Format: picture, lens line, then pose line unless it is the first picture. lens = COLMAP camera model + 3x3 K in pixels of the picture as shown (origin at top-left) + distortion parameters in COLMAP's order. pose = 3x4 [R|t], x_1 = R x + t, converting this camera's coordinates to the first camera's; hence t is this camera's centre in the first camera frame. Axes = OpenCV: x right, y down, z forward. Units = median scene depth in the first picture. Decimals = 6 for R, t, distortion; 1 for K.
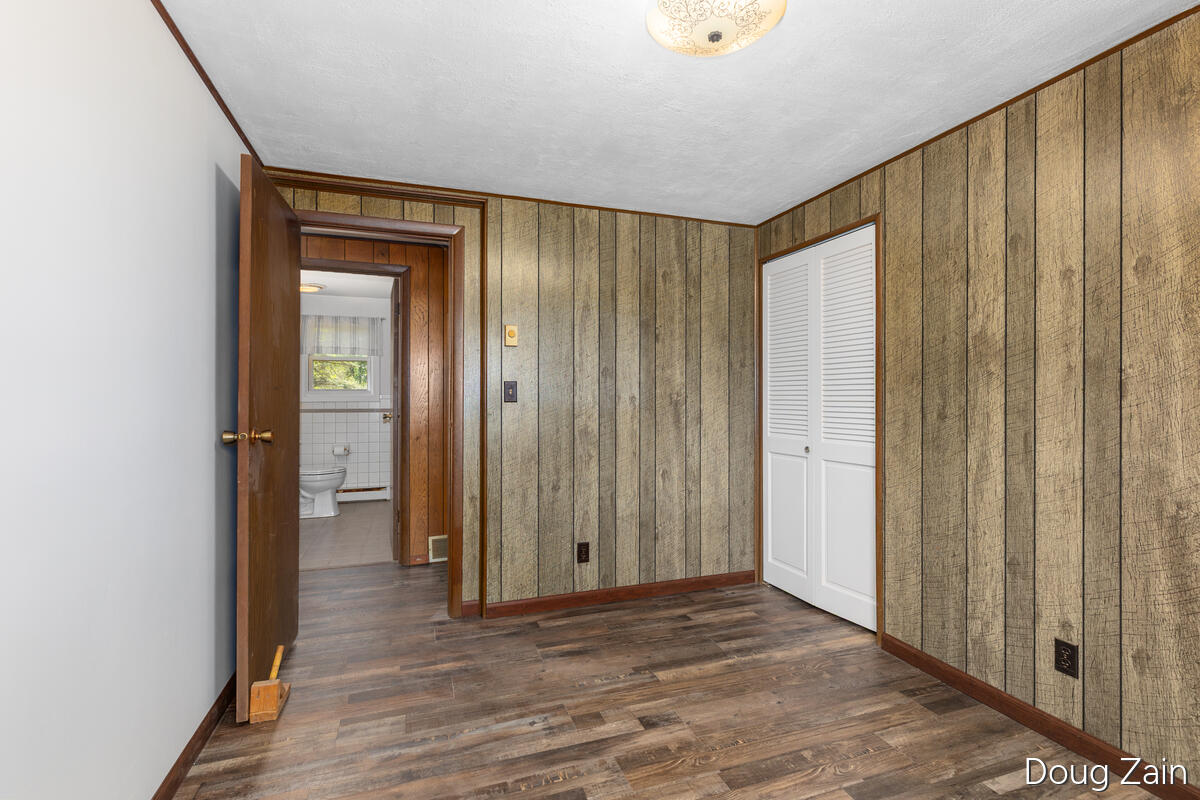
lens RADIAL K [[547.2, 0, 610.9], [0, 547.2, 397.4], [0, 0, 1]] dist [-0.002823, -0.000209]
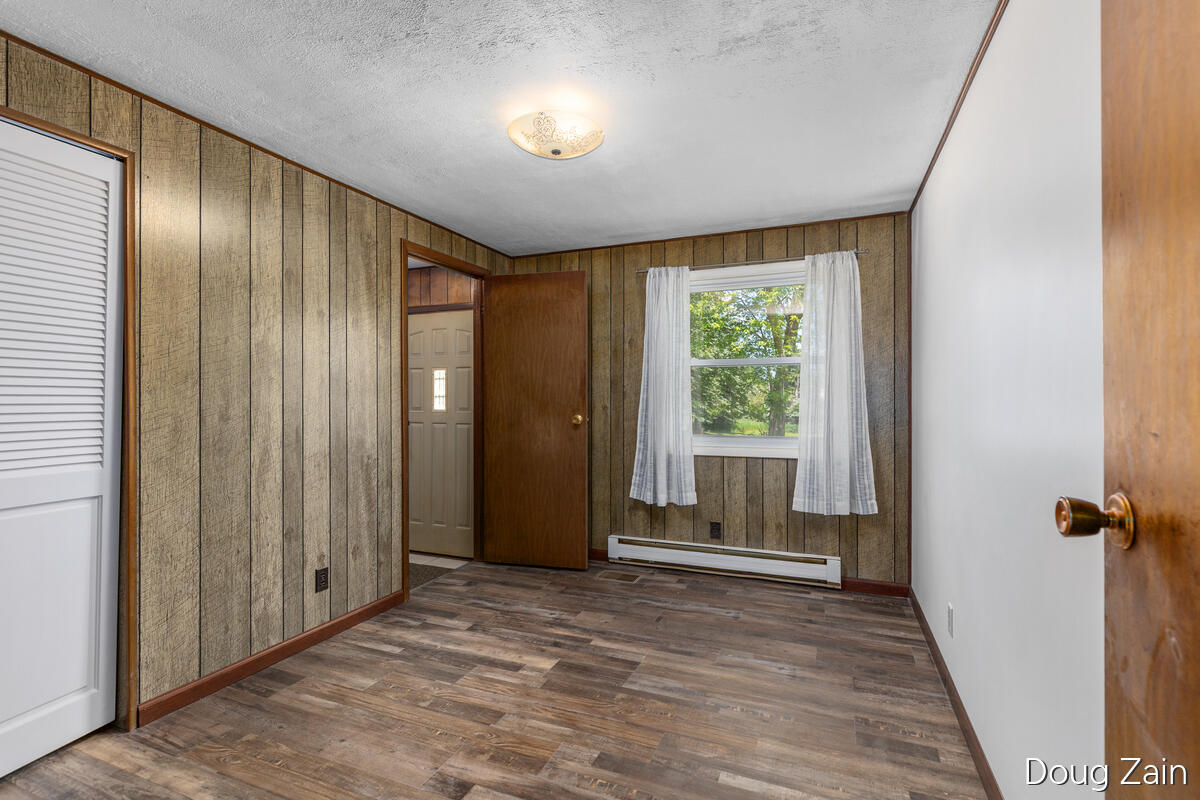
lens RADIAL K [[547.2, 0, 610.1], [0, 547.2, 400.6], [0, 0, 1]] dist [-0.002823, -0.000209]
pose [[-0.744683, -0.001269, 0.667417, -0.628206], [-0.002541, 0.999996, -0.000933, 0.002449], [-0.667413, -0.002391, -0.744684, 1.408425]]
